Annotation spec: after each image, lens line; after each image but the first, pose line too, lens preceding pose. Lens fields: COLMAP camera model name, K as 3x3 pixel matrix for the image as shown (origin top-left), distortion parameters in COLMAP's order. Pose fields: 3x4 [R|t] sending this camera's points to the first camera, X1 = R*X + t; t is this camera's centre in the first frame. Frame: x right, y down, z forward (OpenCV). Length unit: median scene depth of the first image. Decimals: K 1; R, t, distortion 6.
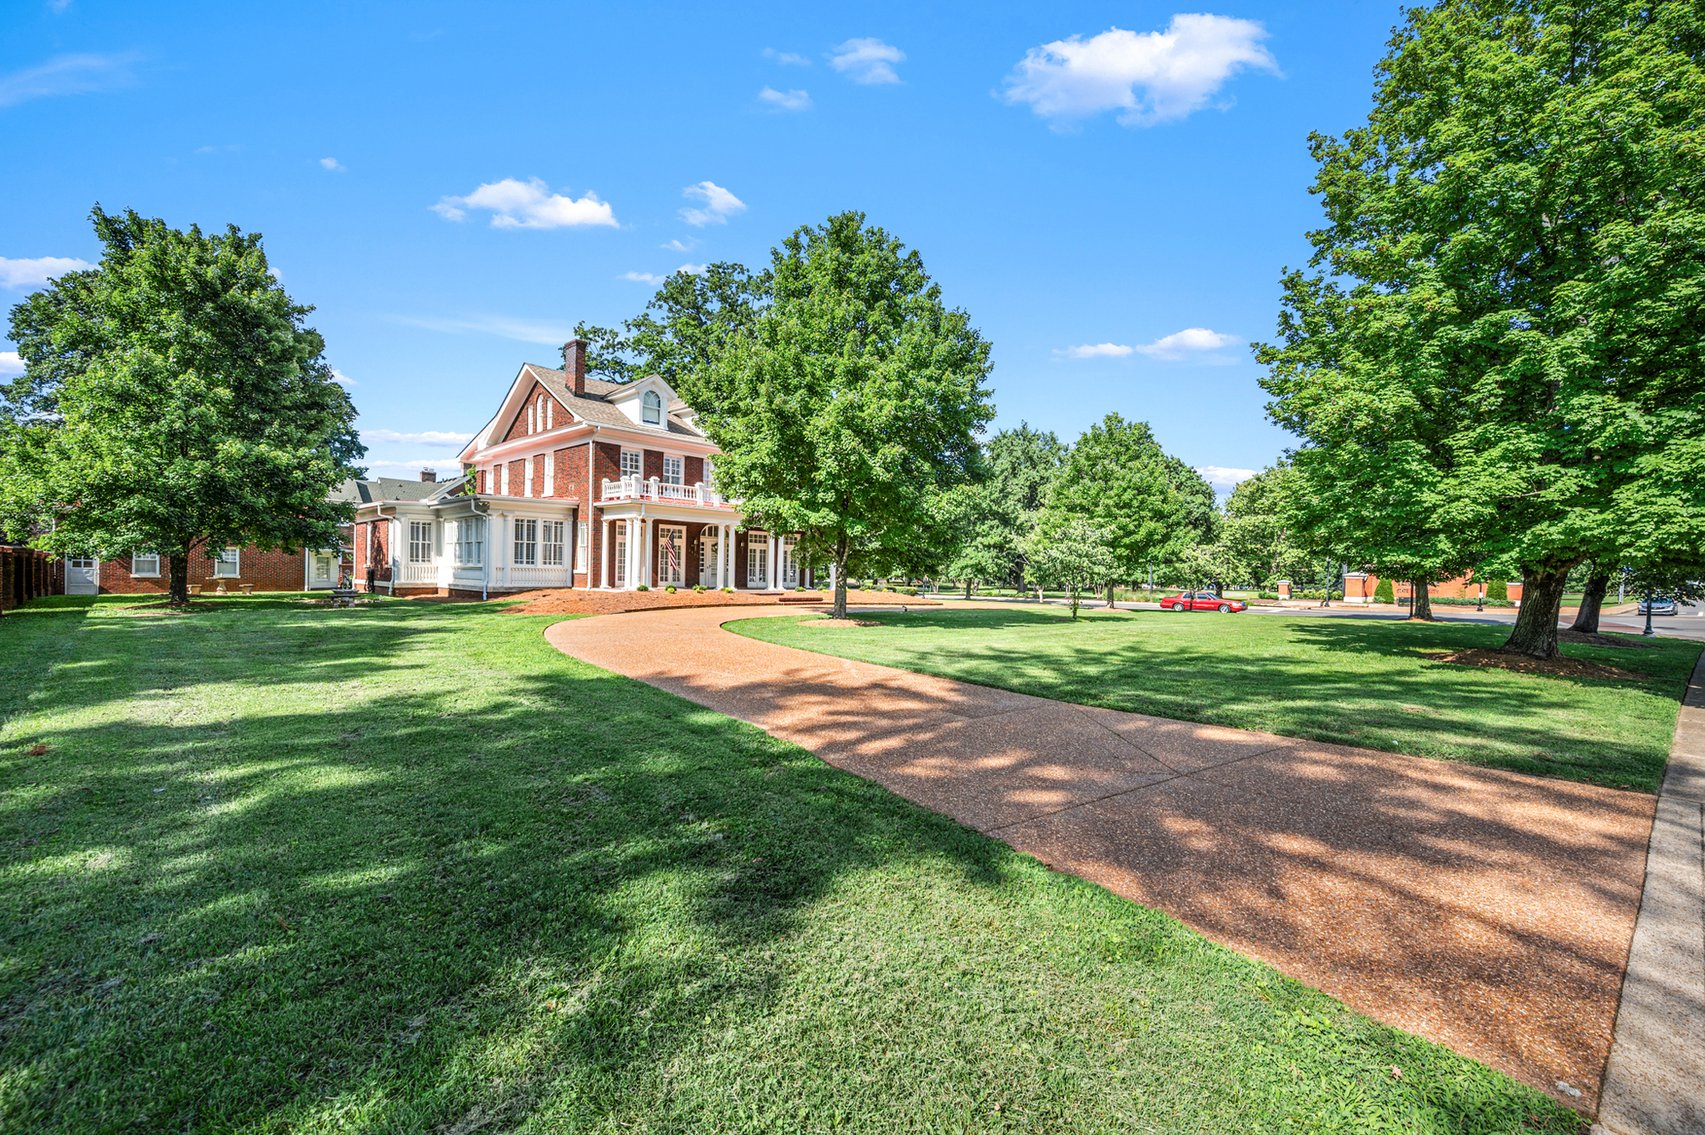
lens RADIAL K [[695.1, 0, 864.7], [0, 695.1, 574.9], [0, 0, 1]] dist [0.003941, -0.000467]
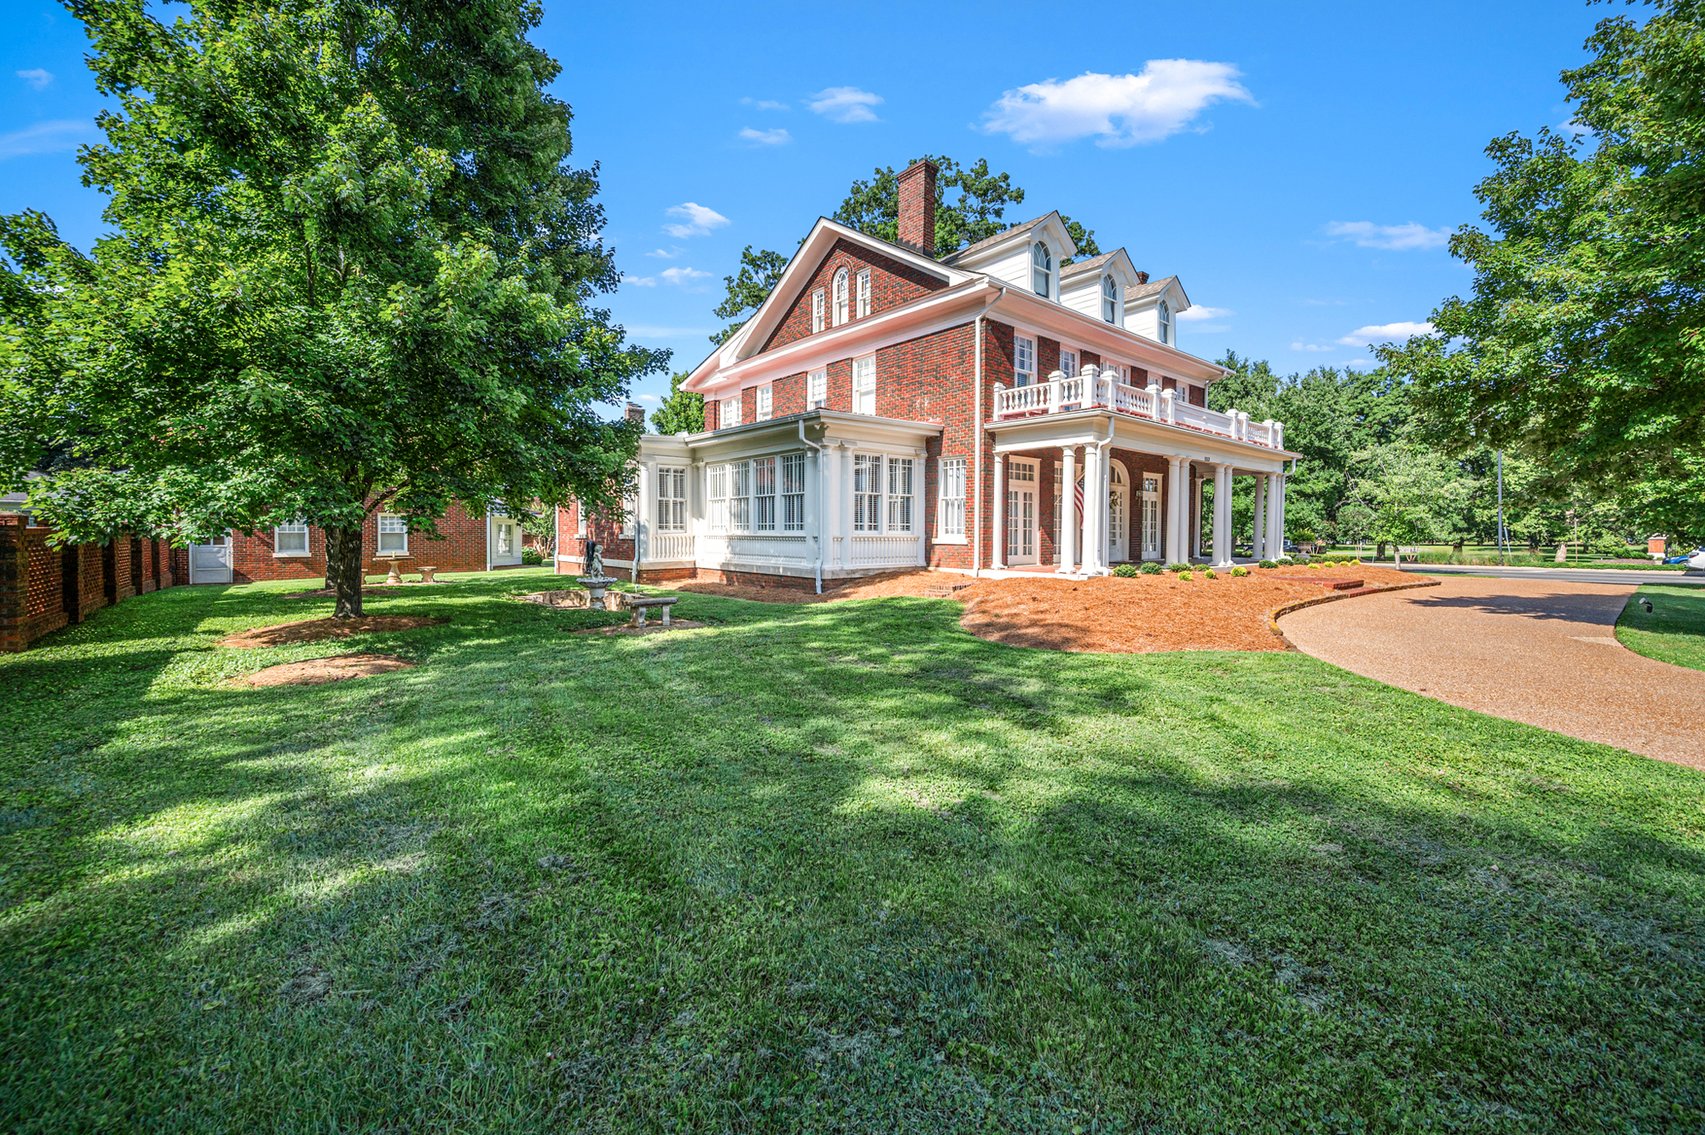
lens RADIAL K [[695.1, 0, 886.7], [0, 695.1, 539.8], [0, 0, 1]] dist [0.003941, -0.000467]
pose [[0.995100, -0.014897, -0.097745, -0.387738], [0.015692, 0.999850, 0.007373, -0.010782], [0.097620, -0.008870, 0.995184, 0.381899]]
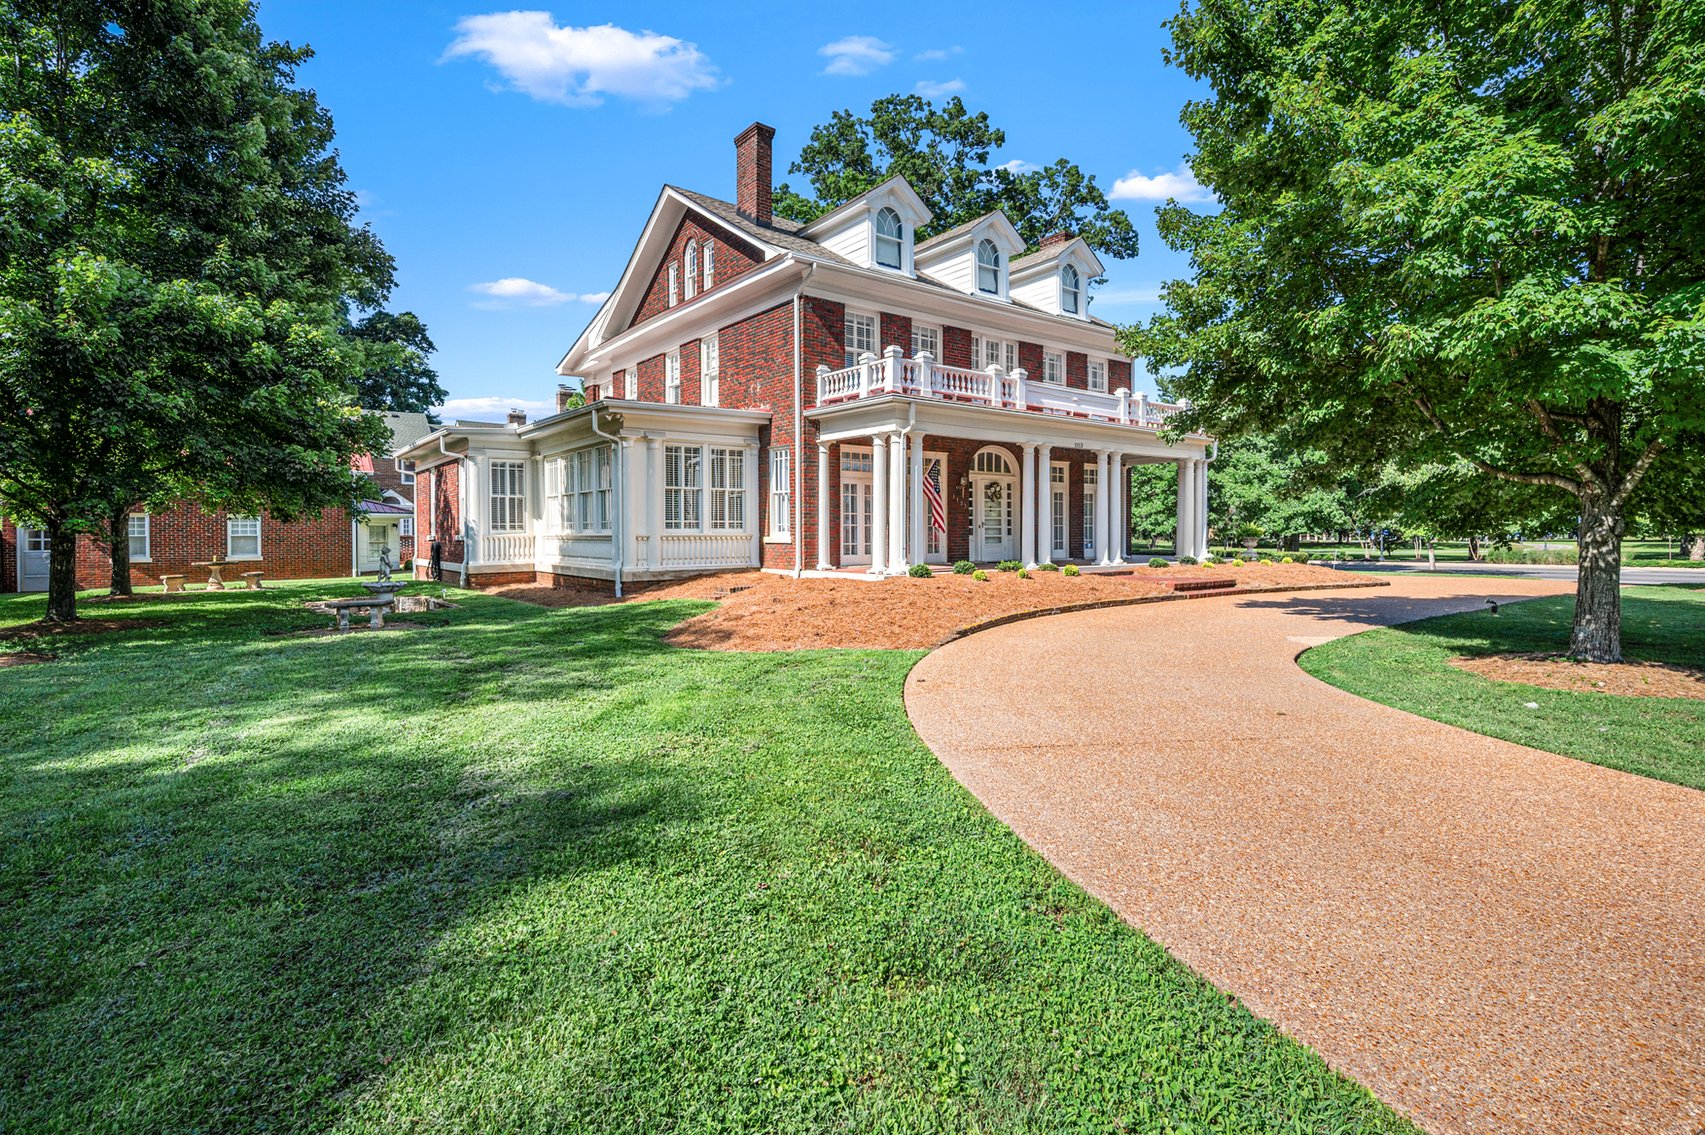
lens RADIAL K [[829.0, 0, 883.9], [0, 829.0, 532.4], [0, 0, 1]] dist [0.000794, -0.000254]
pose [[0.989121, -0.024427, -0.145064, -0.222609], [0.024211, 0.999702, -0.003254, -0.006090], [0.145100, -0.000294, 0.989417, 0.353225]]
